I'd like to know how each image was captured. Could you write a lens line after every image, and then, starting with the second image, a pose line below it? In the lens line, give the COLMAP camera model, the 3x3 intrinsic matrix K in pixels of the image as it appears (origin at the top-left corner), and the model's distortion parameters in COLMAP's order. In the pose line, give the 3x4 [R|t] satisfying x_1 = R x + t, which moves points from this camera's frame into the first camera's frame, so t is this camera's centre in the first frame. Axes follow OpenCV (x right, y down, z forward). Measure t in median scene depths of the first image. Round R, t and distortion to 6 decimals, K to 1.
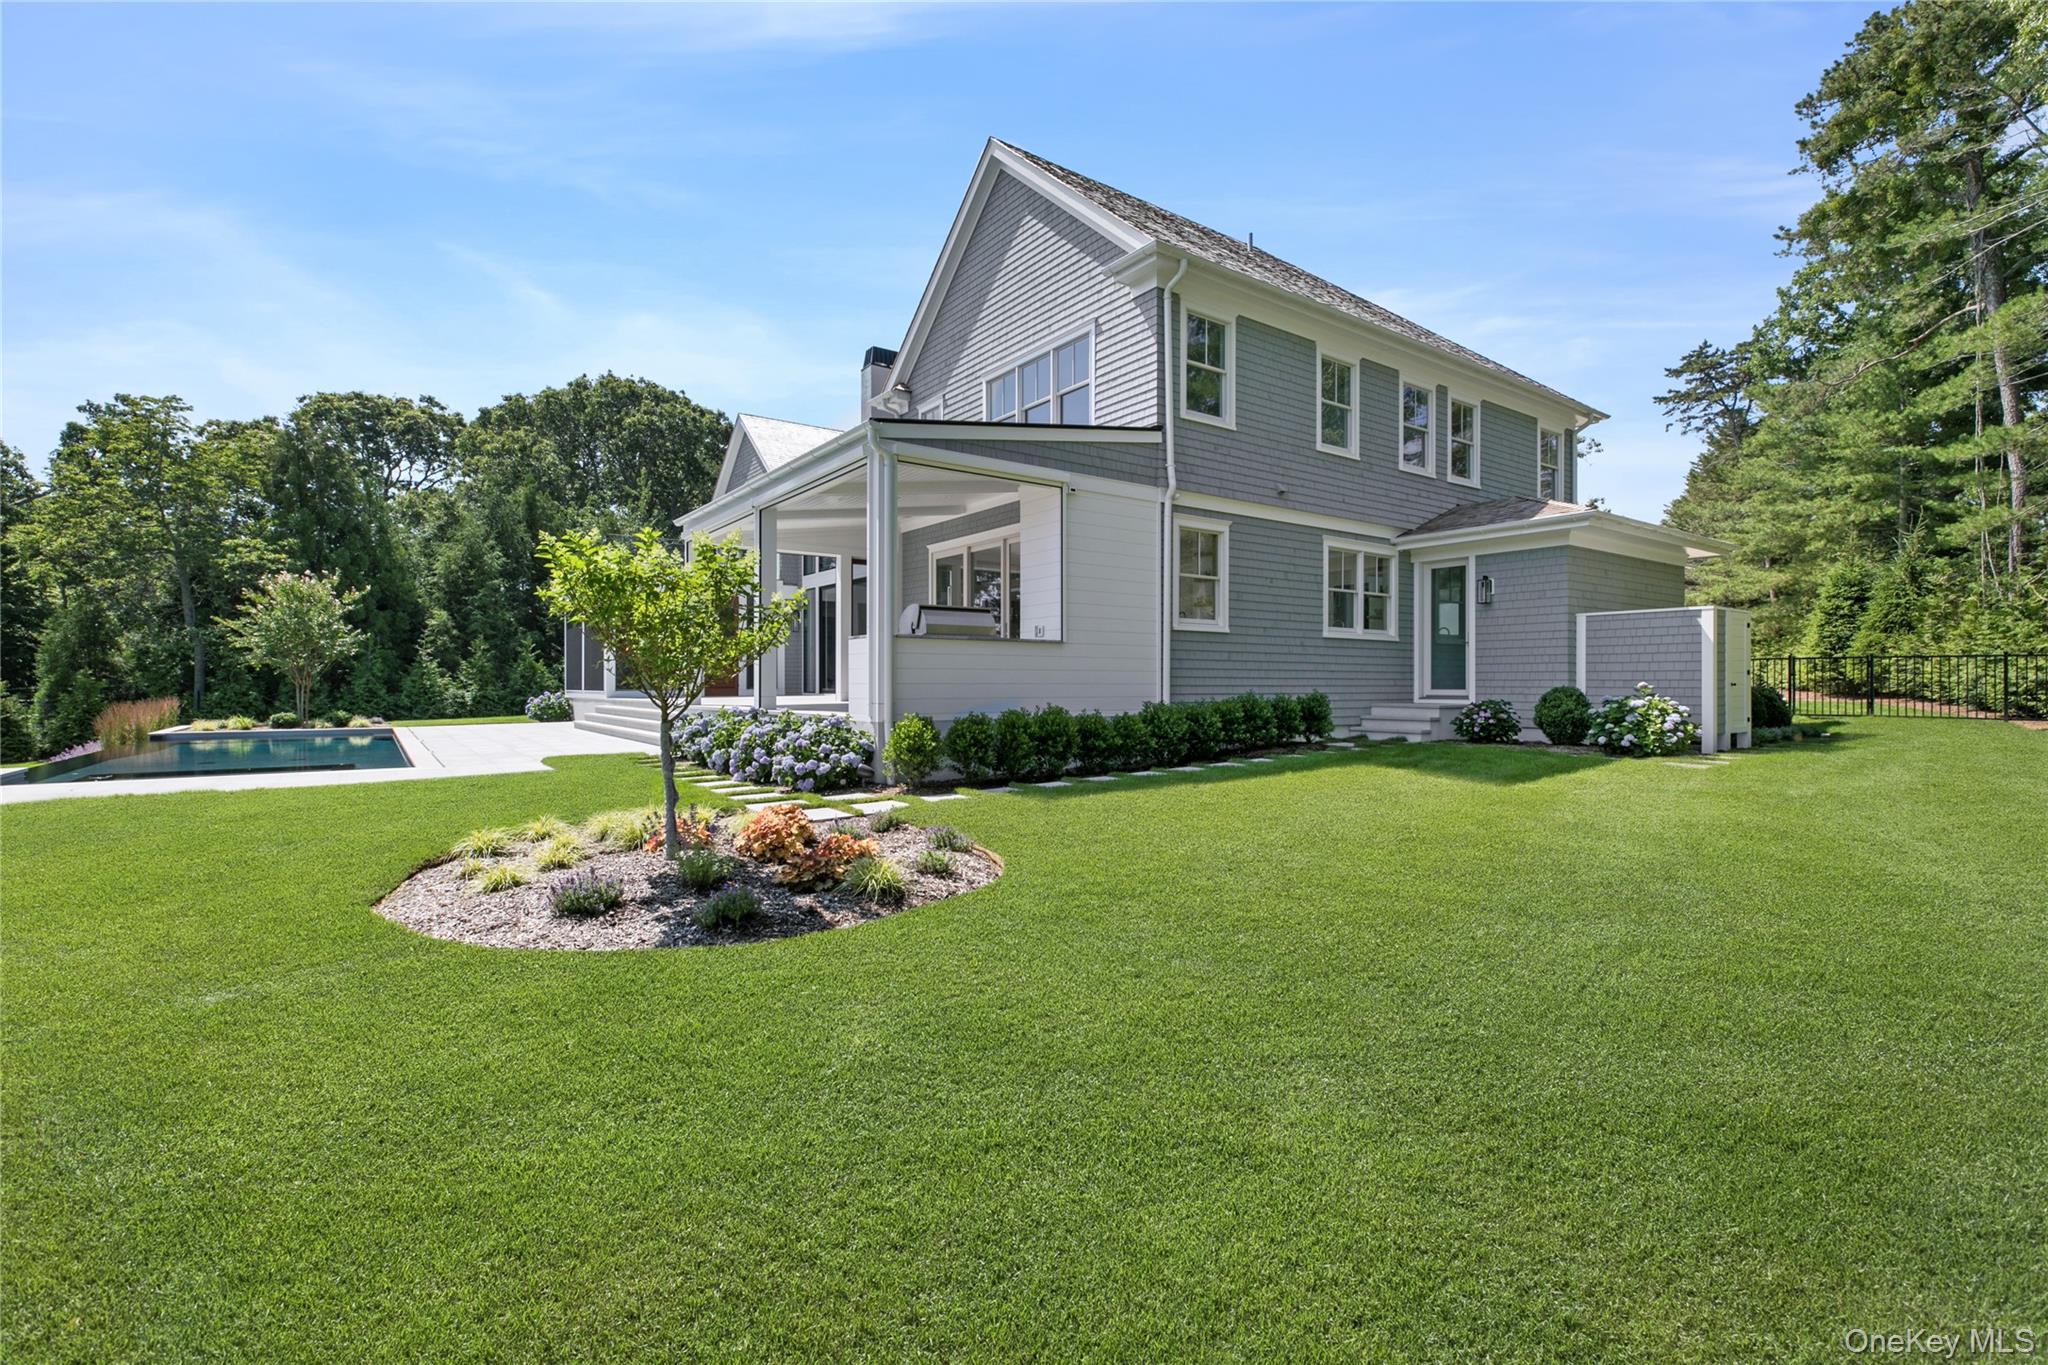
lens RADIAL K [[917.9, 0, 1013.4], [0, 917.9, 682.4], [0, 0, 1]] dist [0.004513, 0.000890]
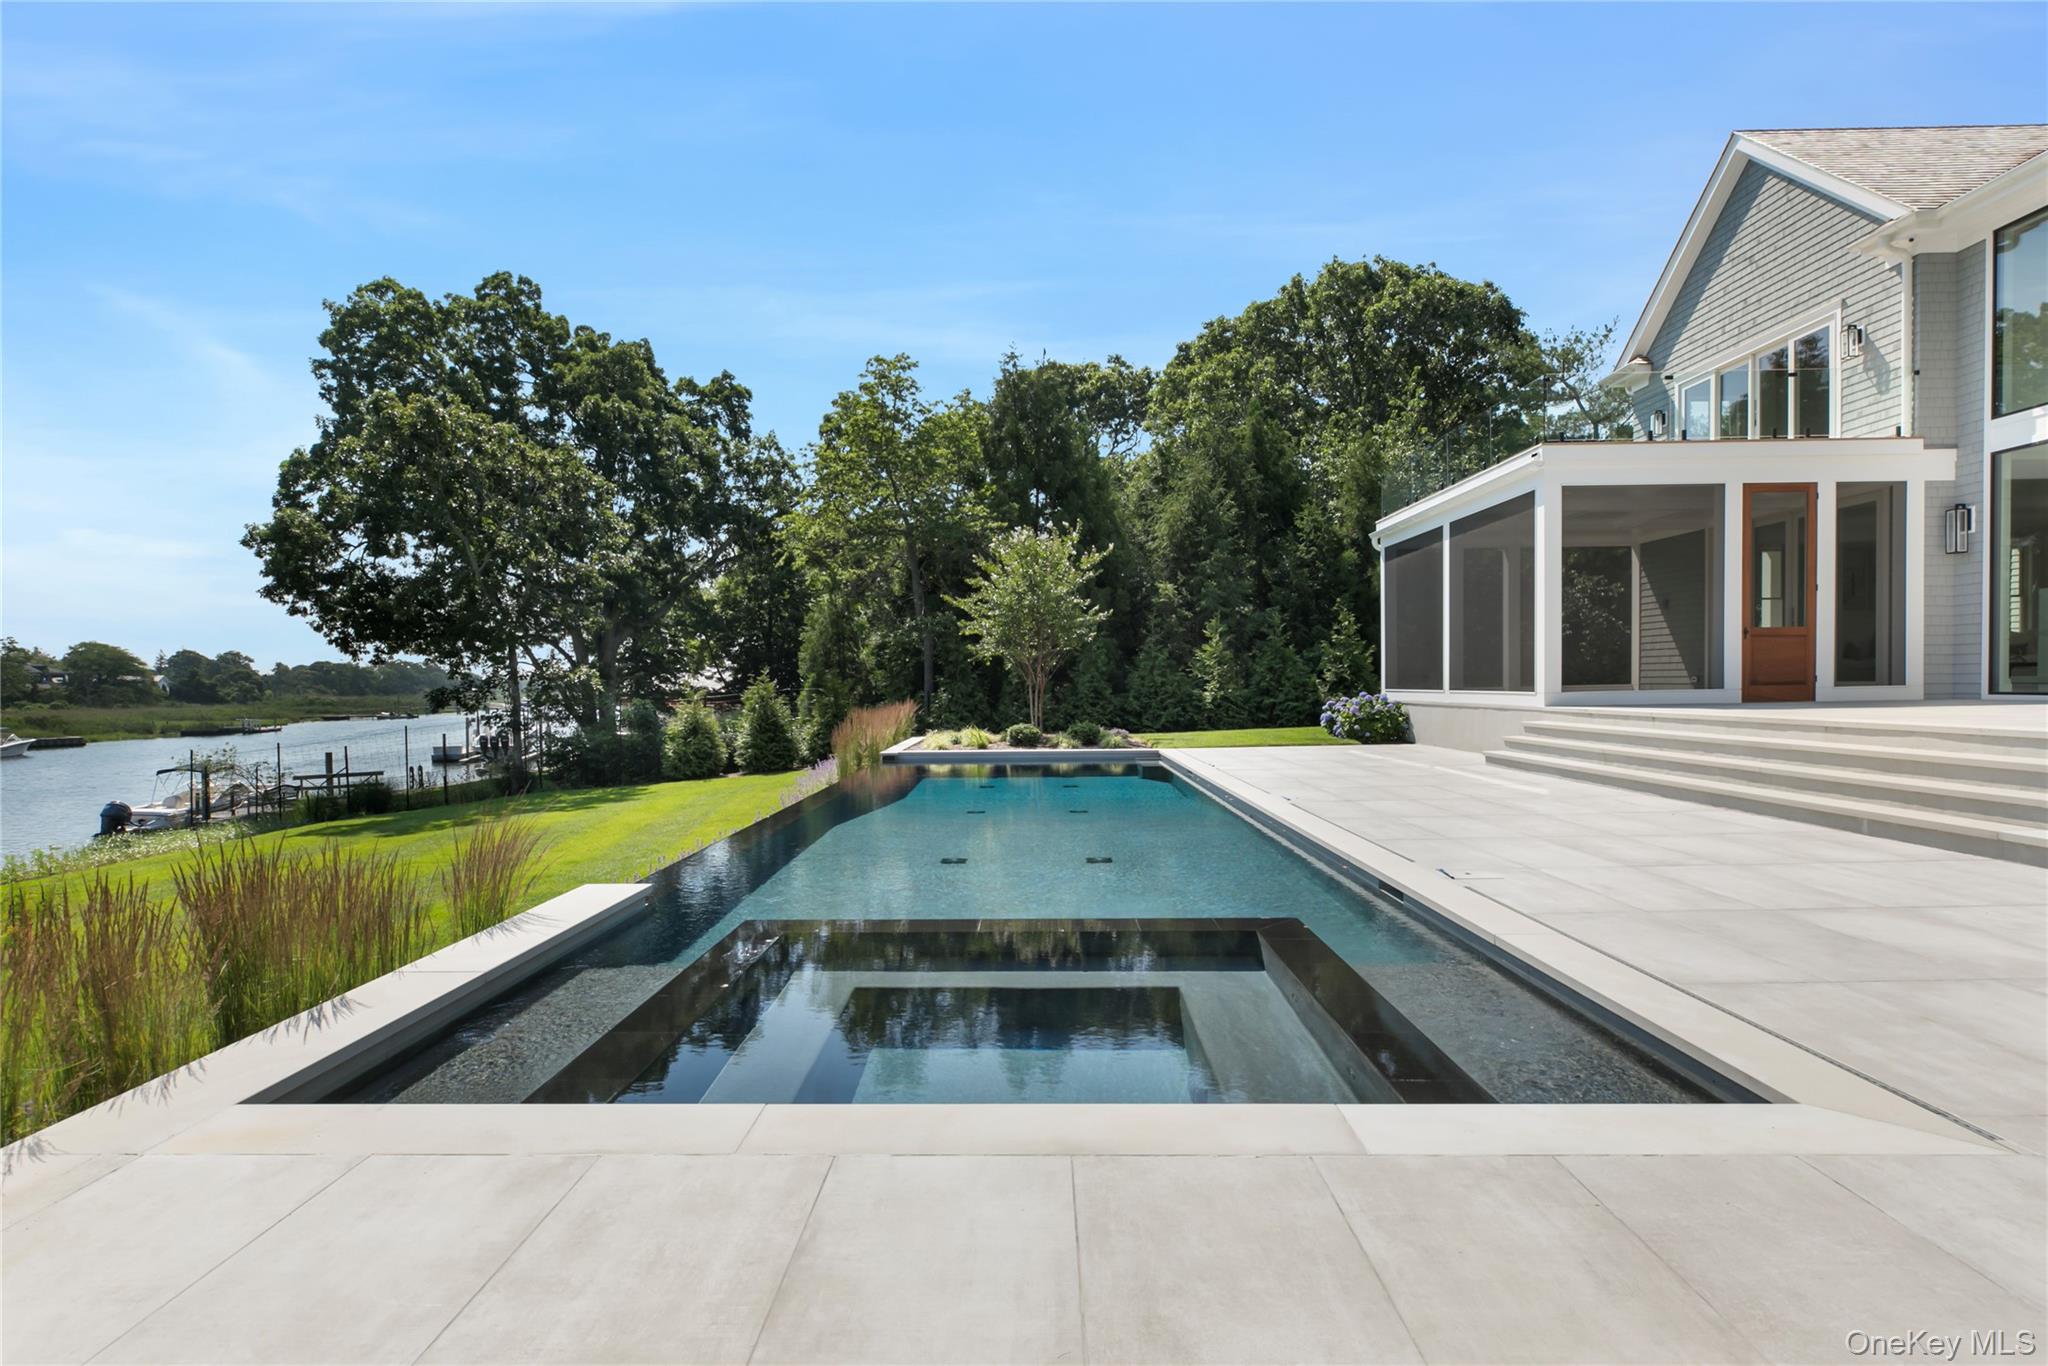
lens RADIAL K [[1007.0, 0, 1008.6], [0, 1007.0, 704.4], [0, 0, 1]] dist [-0.001994, 0.000805]
pose [[0.802092, 0.004330, -0.597184, -0.305993], [0.012404, 0.999637, 0.023908, -0.000441], [0.597071, -0.026584, 0.801748, 0.338077]]
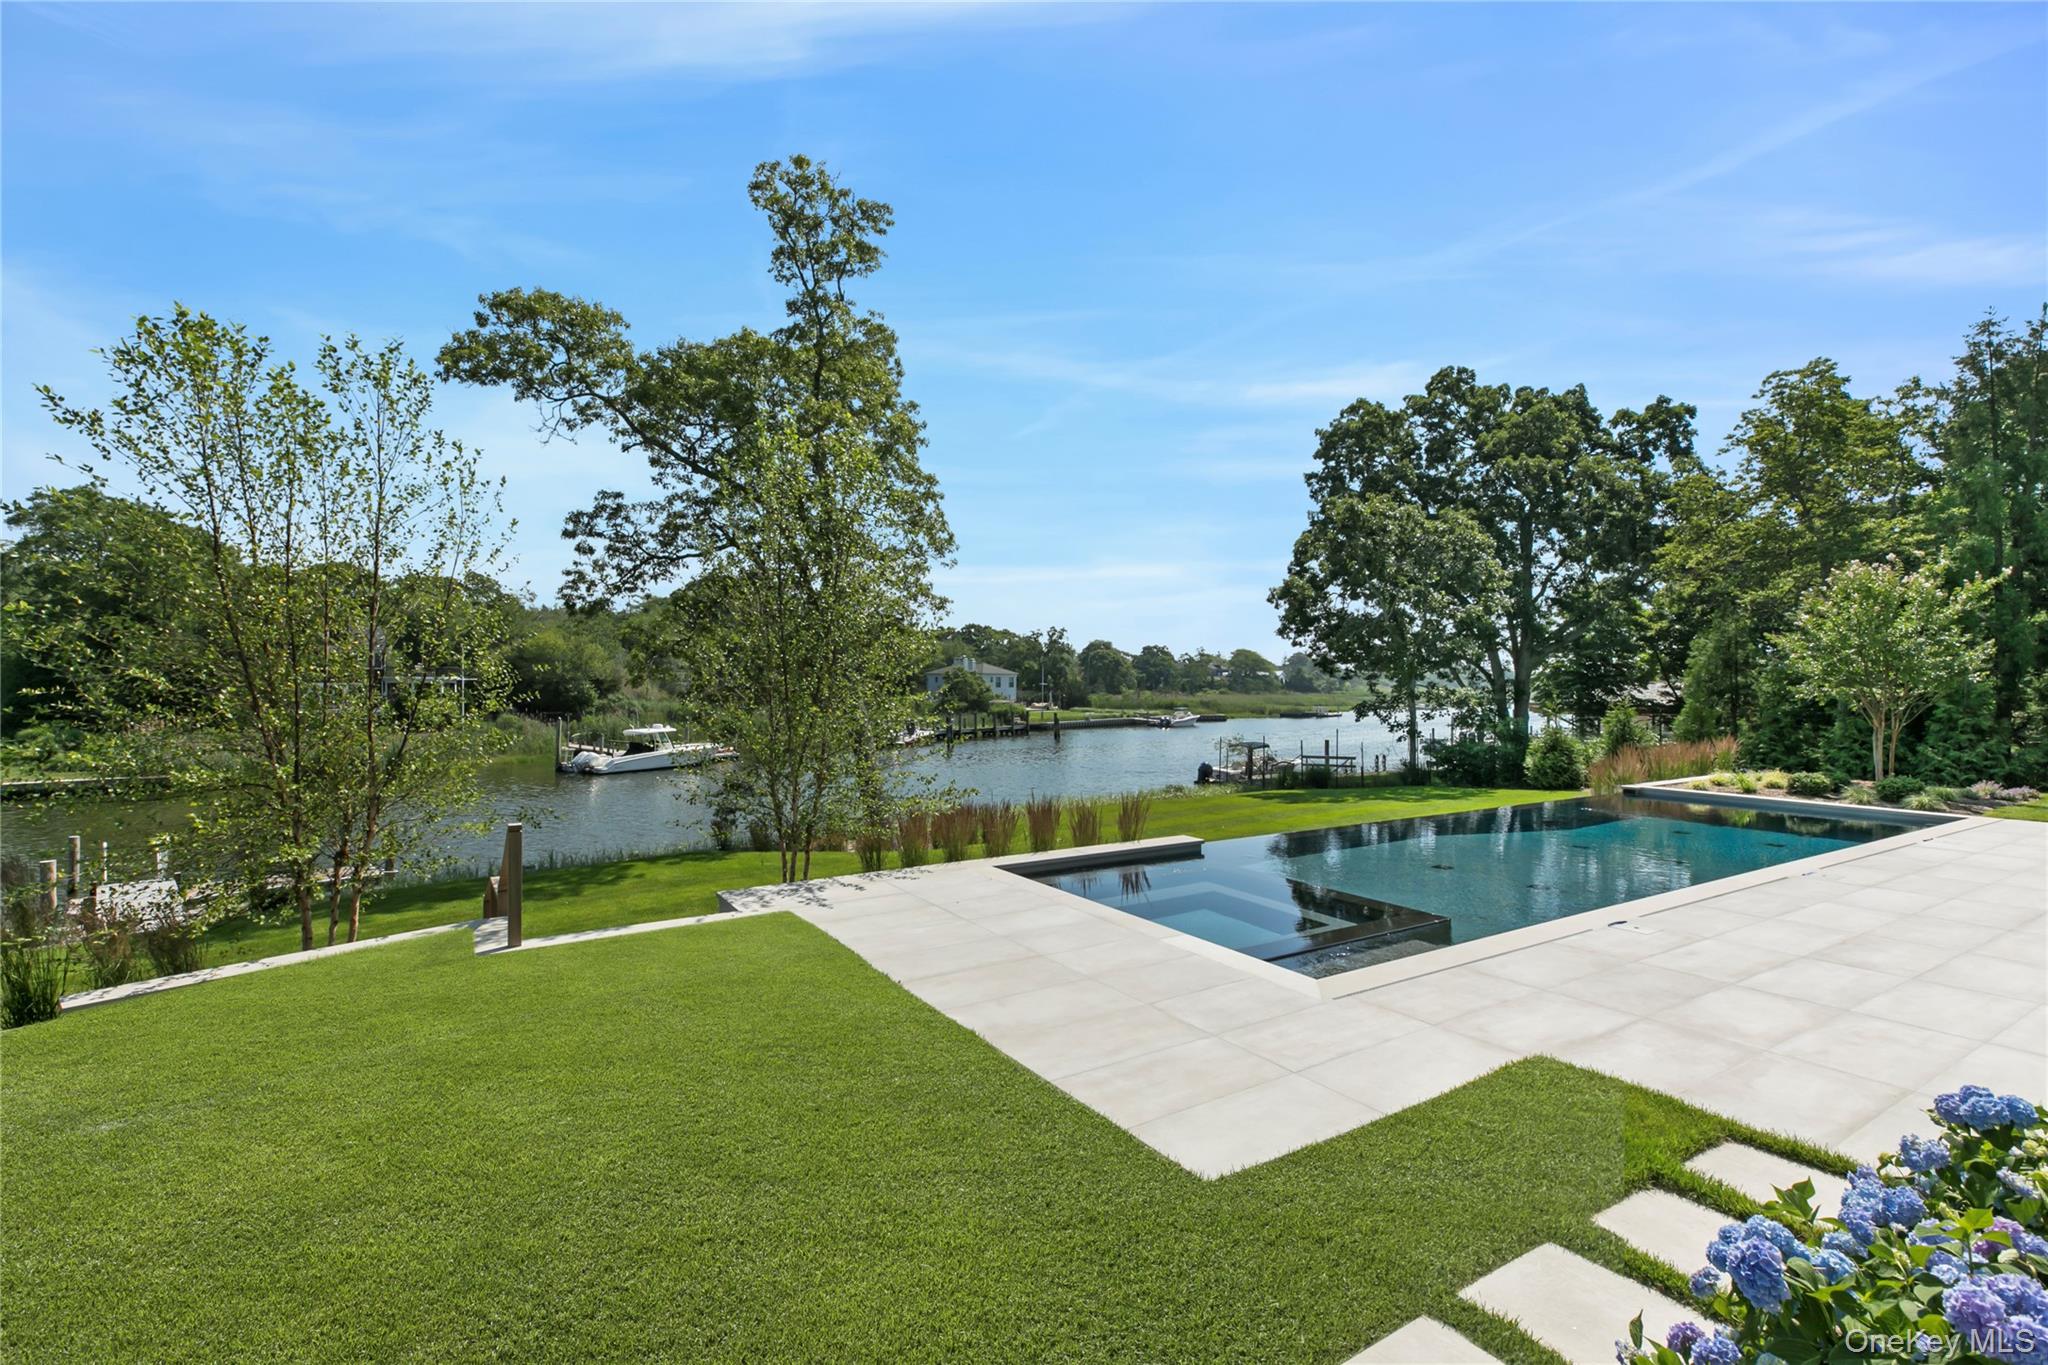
lens RADIAL K [[917.9, 0, 1025.2], [0, 917.9, 677.5], [0, 0, 1]] dist [0.004513, 0.000890]
pose [[-0.051031, -0.001762, -0.998695, -0.073279], [-0.003023, 0.999994, -0.001610, -0.030802], [0.998692, 0.002937, -0.051036, 0.404473]]
